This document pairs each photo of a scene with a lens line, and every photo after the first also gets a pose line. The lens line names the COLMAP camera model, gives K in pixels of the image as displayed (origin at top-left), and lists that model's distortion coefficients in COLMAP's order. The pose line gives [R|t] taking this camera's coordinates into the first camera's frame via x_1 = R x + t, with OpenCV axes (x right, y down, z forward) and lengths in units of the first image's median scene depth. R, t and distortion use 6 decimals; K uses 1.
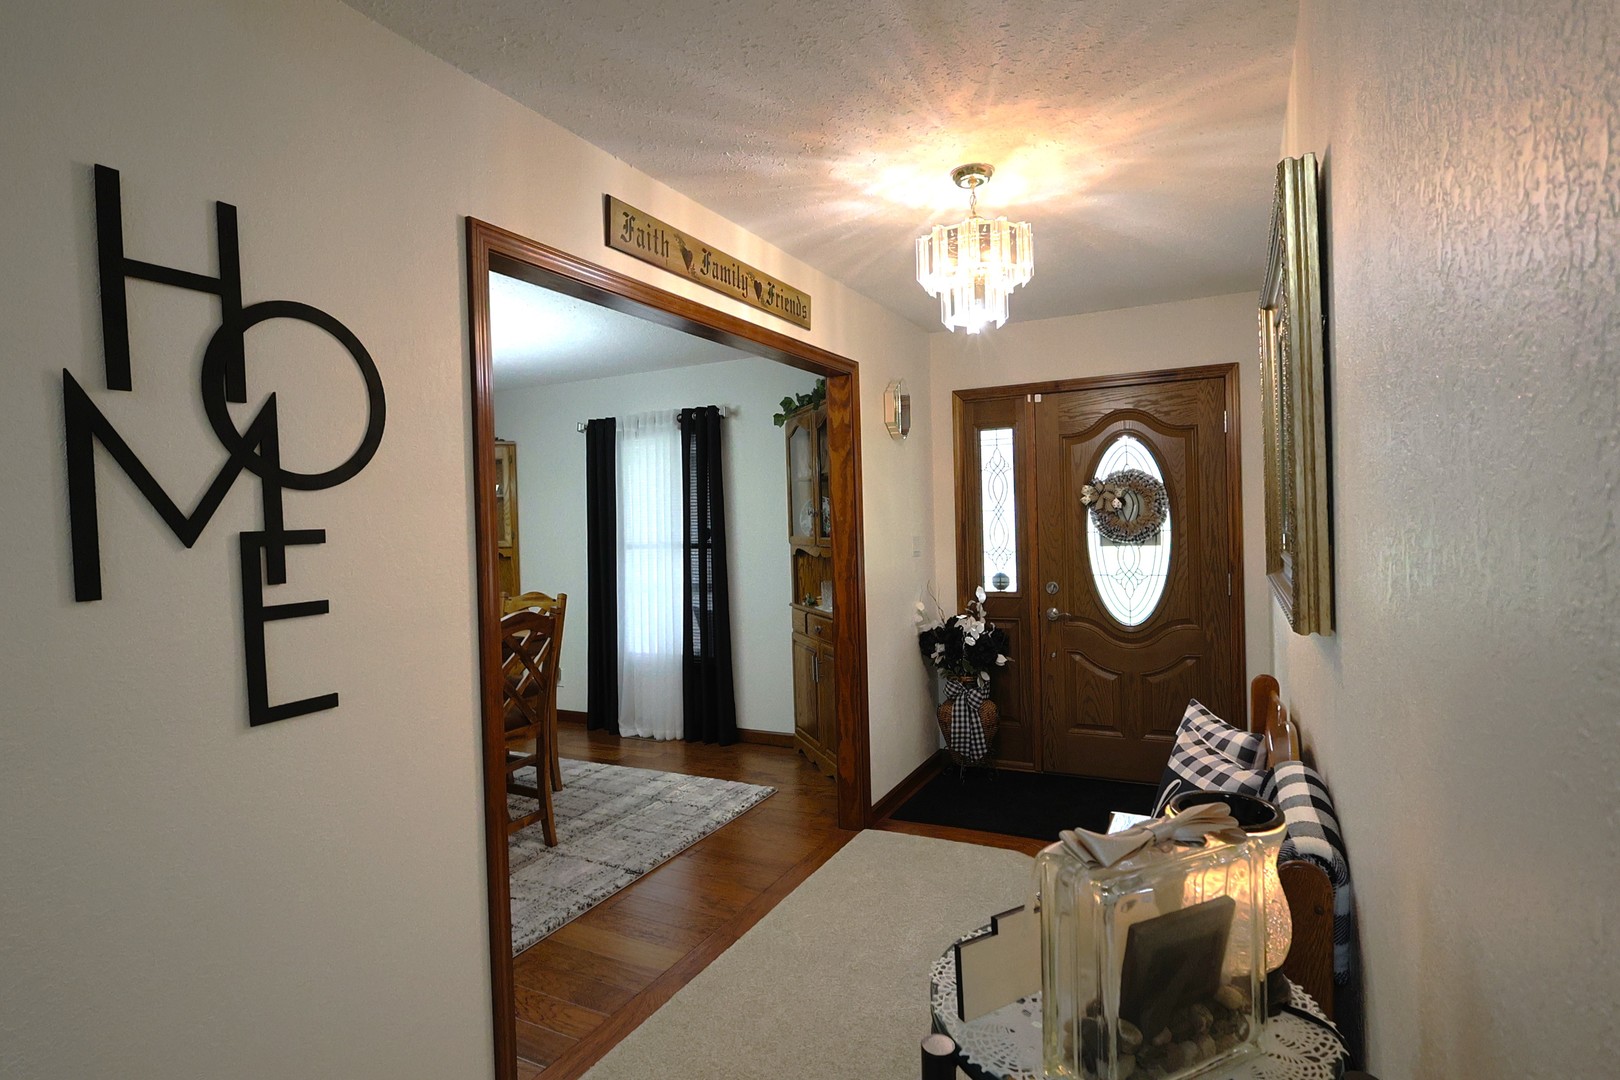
lens RADIAL K [[843.7, 0, 806.8], [0, 843.7, 531.0], [0, 0, 1]] dist [-0.004452, -0.001009]
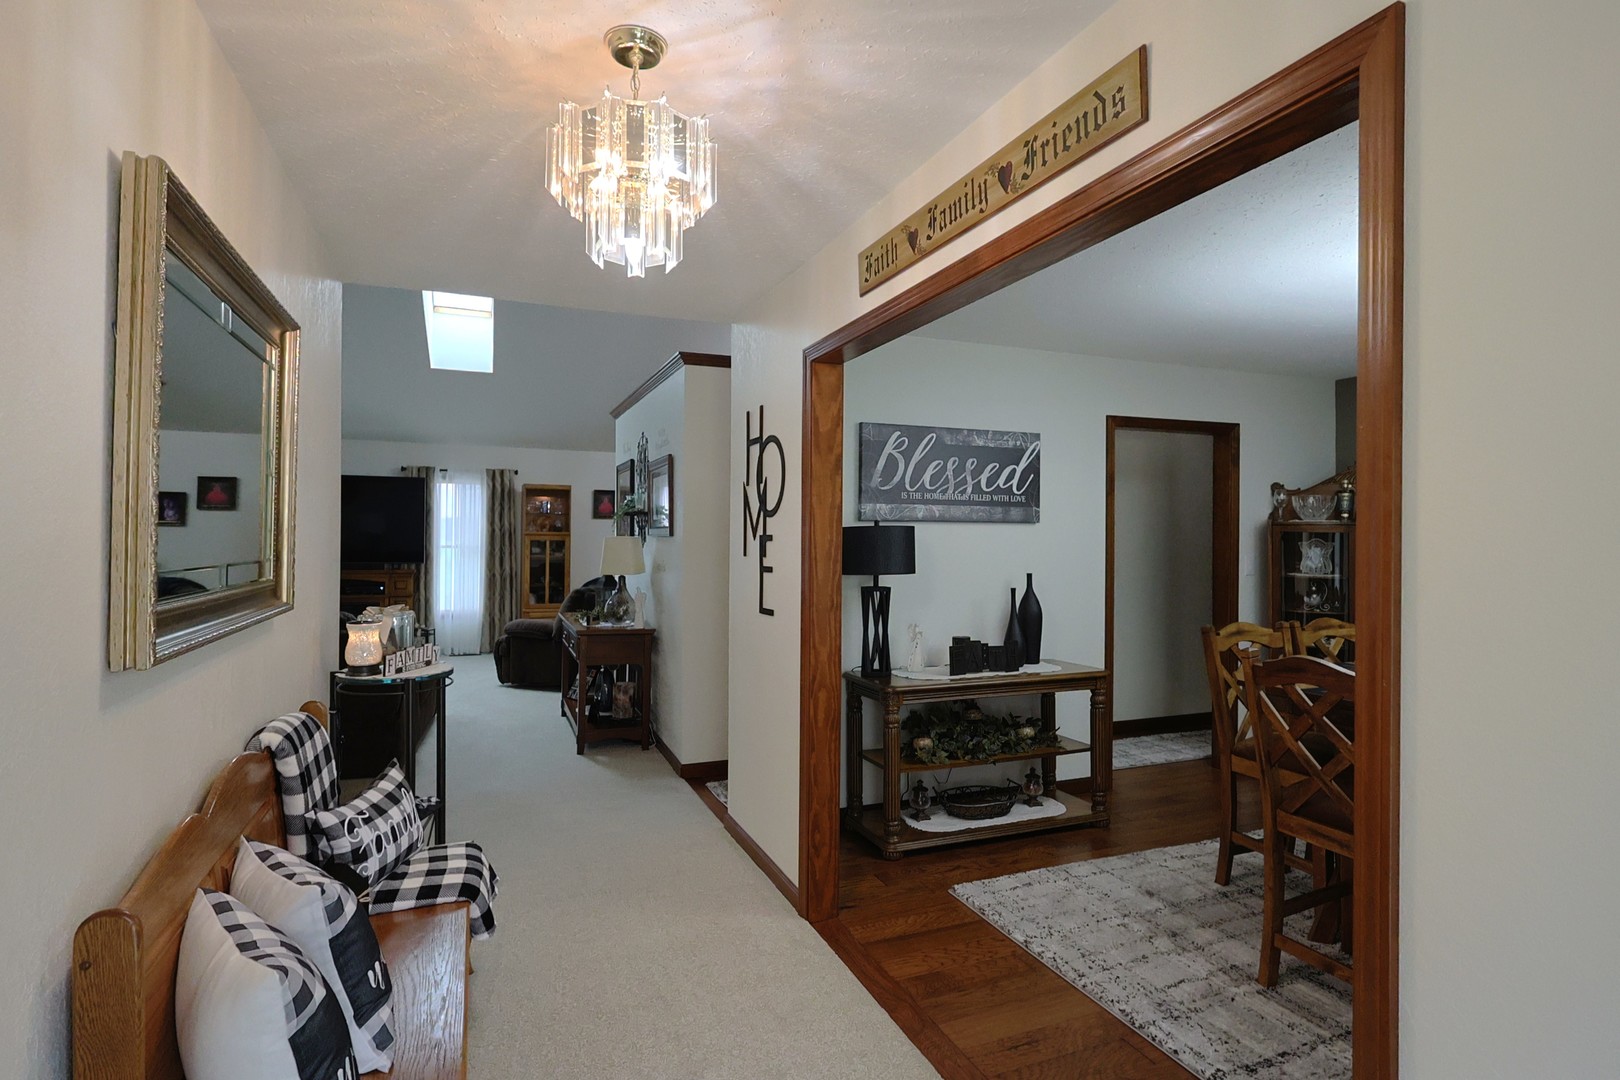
lens RADIAL K [[843.7, 0, 804.9], [0, 843.7, 529.4], [0, 0, 1]] dist [-0.004452, -0.001009]
pose [[-0.668766, 0.015467, -0.743312, 0.353090], [0.000548, 0.999794, 0.020311, -0.020979], [0.743473, 0.013176, -0.668637, 0.887282]]
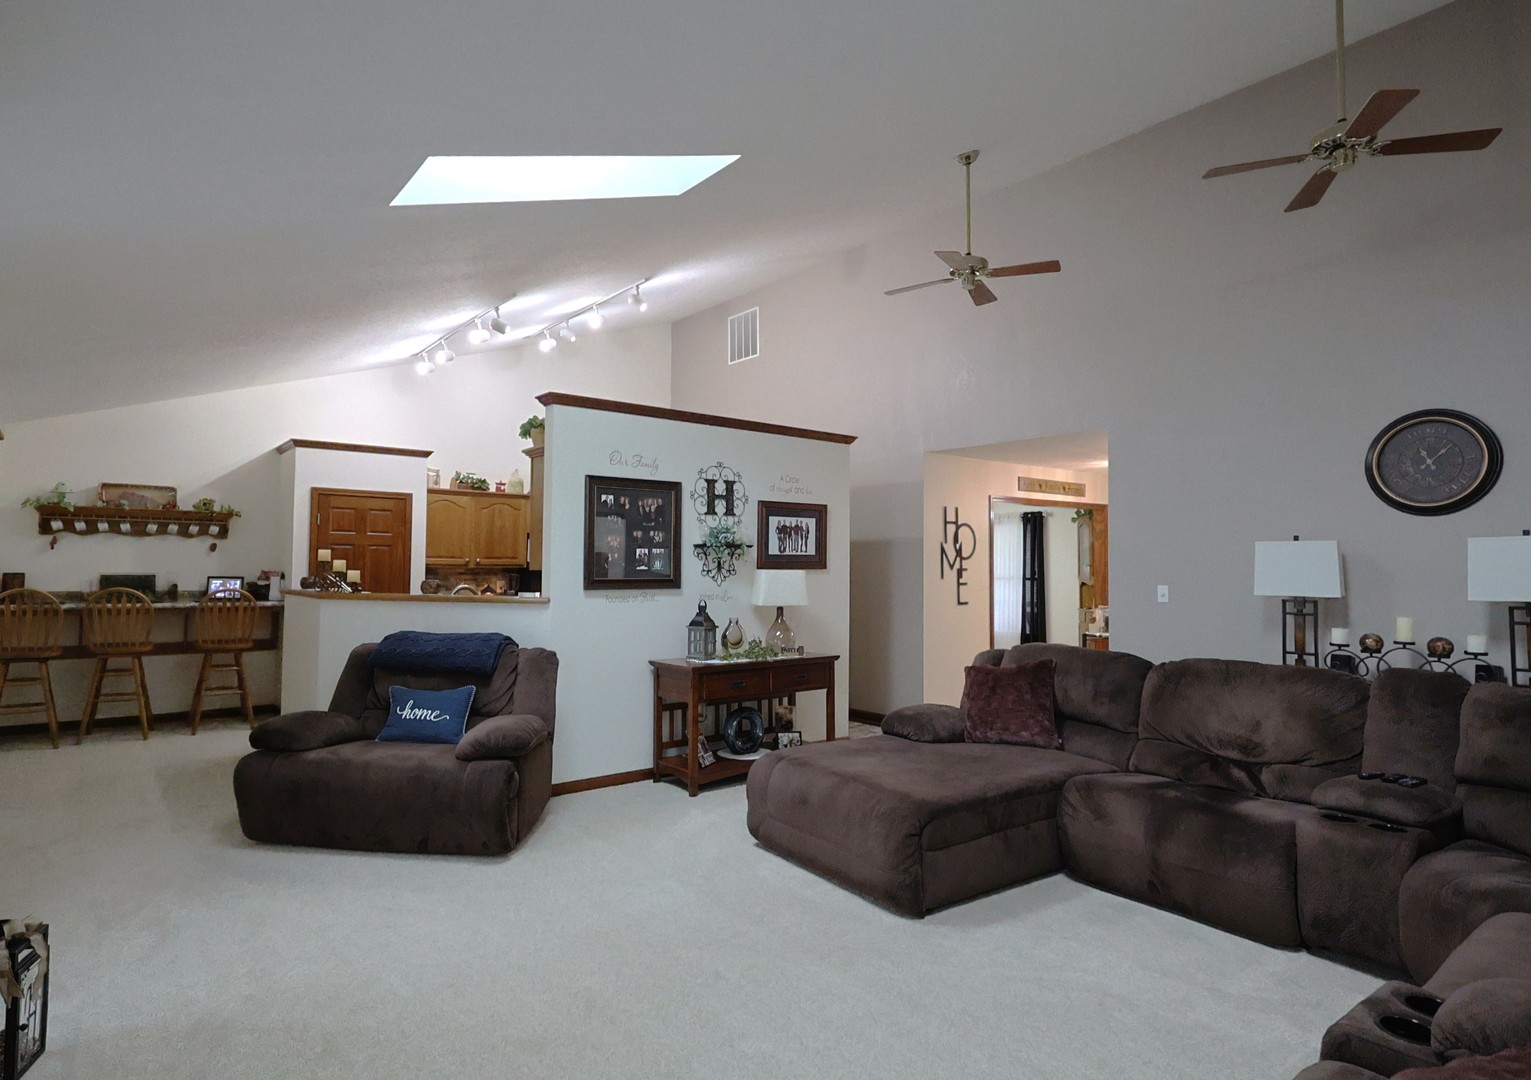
lens RADIAL K [[819.4, 0, 729.6], [0, 819.4, 548.1], [0, 0, 1]] dist [-0.017294, 0.001655]
pose [[0.902946, 0.018924, -0.429336, 0.076715], [-0.031146, 0.999284, -0.021459, 0.009437], [0.428623, 0.032749, 0.902890, -1.362146]]
